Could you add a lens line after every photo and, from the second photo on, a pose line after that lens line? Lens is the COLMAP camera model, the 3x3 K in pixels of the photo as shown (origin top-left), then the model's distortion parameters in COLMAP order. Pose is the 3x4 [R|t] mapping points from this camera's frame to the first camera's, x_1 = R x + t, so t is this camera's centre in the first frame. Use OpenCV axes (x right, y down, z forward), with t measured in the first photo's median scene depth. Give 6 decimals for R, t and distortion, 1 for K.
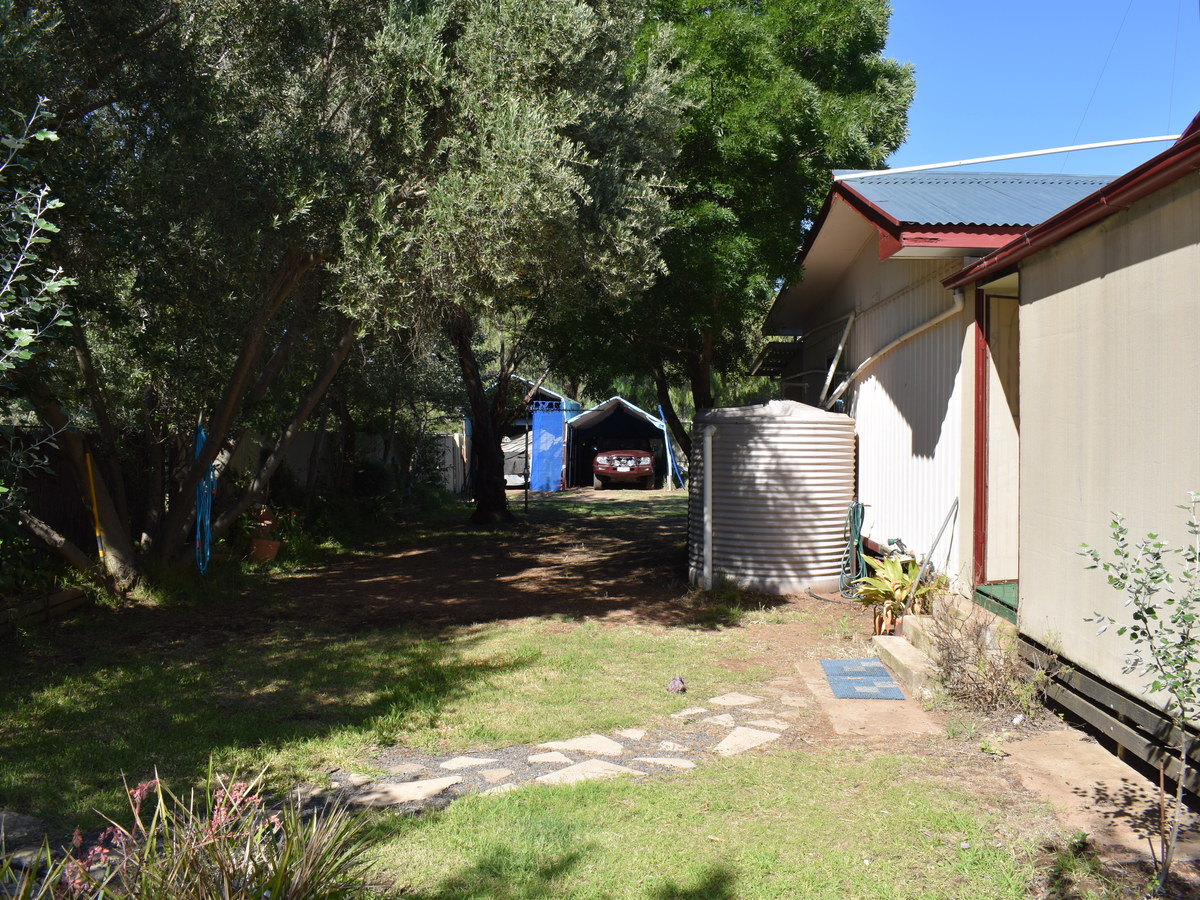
lens RADIAL K [[1049.5, 0, 600.0], [0, 1049.5, 450.0], [0, 0, 1]] dist [-0.104974, 0.019185]
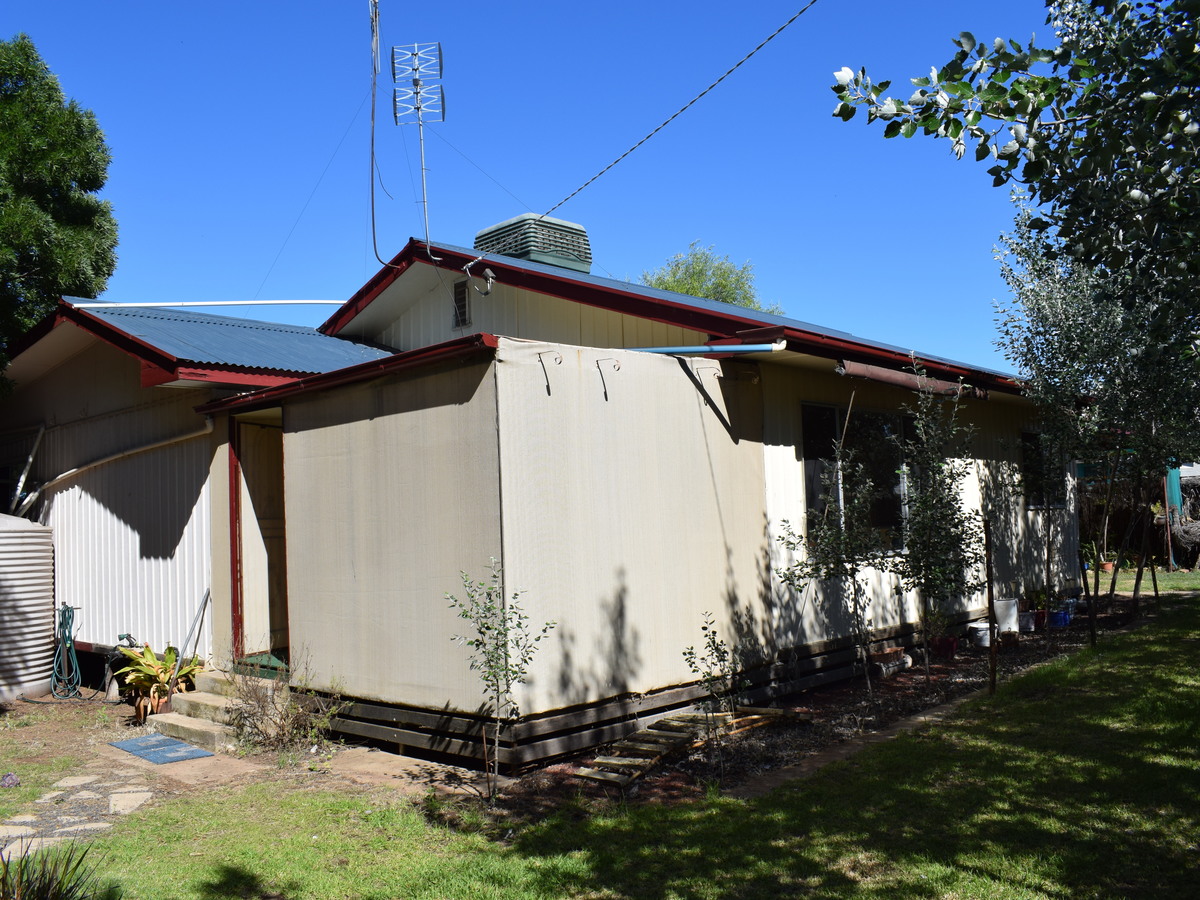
lens RADIAL K [[1049.5, 0, 600.0], [0, 1049.5, 450.0], [0, 0, 1]] dist [-0.104974, 0.019185]
pose [[0.641151, 0.022975, 0.767071, -0.304762], [0.056268, 0.995454, -0.076846, 0.003988], [-0.765349, 0.092431, 0.636943, -0.123074]]
